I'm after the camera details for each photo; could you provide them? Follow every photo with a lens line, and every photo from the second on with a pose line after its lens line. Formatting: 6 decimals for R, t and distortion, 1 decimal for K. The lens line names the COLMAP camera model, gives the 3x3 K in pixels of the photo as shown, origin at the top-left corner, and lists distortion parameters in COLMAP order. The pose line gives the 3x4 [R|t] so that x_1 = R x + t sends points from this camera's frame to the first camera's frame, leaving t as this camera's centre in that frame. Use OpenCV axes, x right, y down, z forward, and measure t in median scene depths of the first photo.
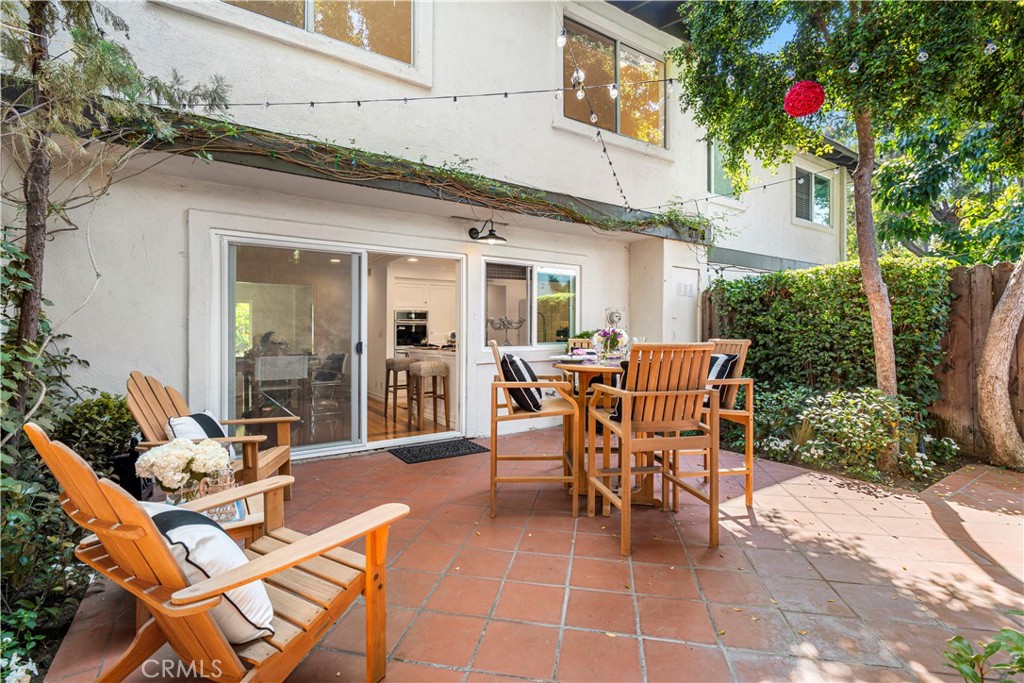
lens RADIAL K [[467.0, 0, 511.9], [0, 467.0, 330.4], [0, 0, 1]] dist [-0.001651, 0.000412]
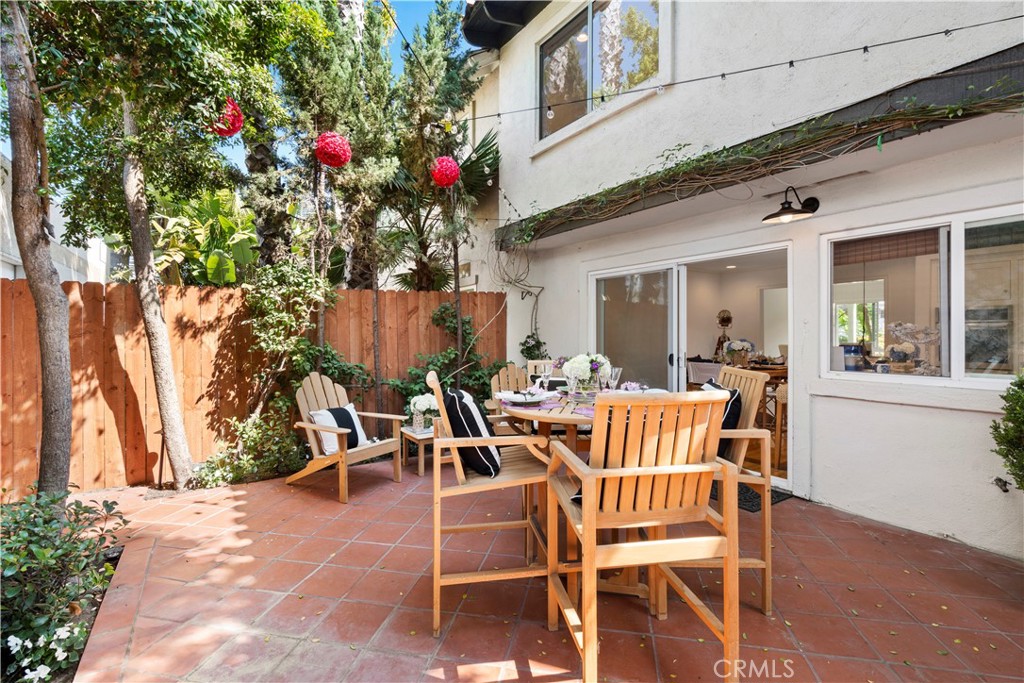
lens RADIAL K [[467.0, 0, 511.9], [0, 467.0, 330.4], [0, 0, 1]] dist [-0.001651, 0.000412]
pose [[-0.009095, 0.003093, -0.999954, 0.638176], [0.010951, 0.999936, 0.002993, -0.031850], [0.999899, -0.010923, -0.009129, 0.590086]]
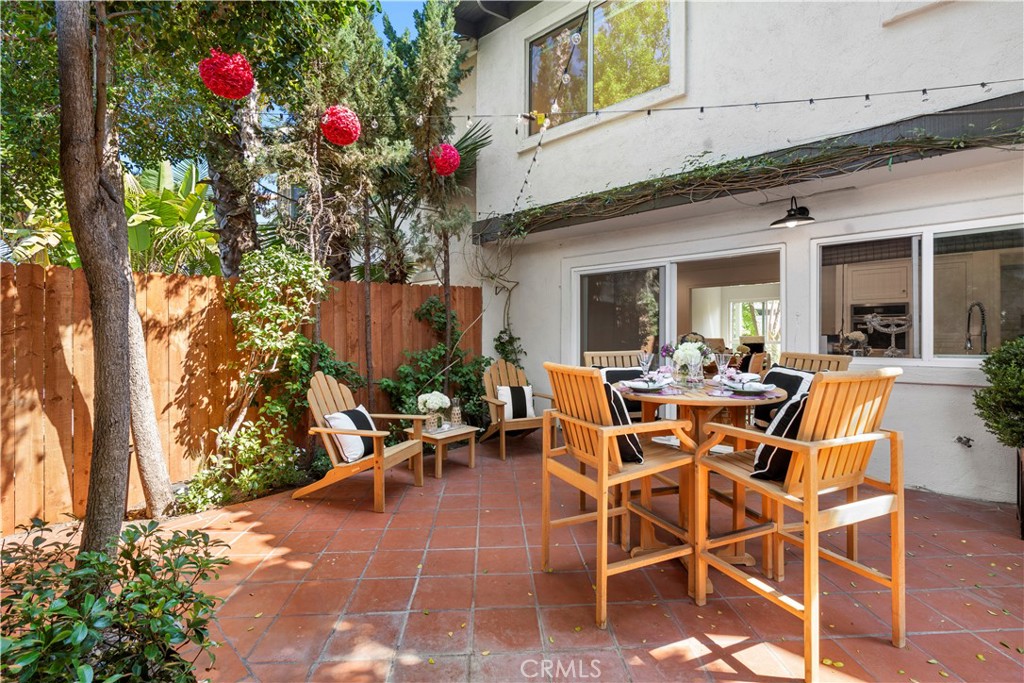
lens RADIAL K [[469.8, 0, 512.2], [0, 469.8, 327.1], [0, 0, 1]] dist [-0.001350, -0.000347]
pose [[0.229909, -0.002475, -0.973209, 0.608379], [0.017079, 0.999853, 0.001492, -0.025282], [0.973062, -0.016964, 0.229917, 0.350077]]
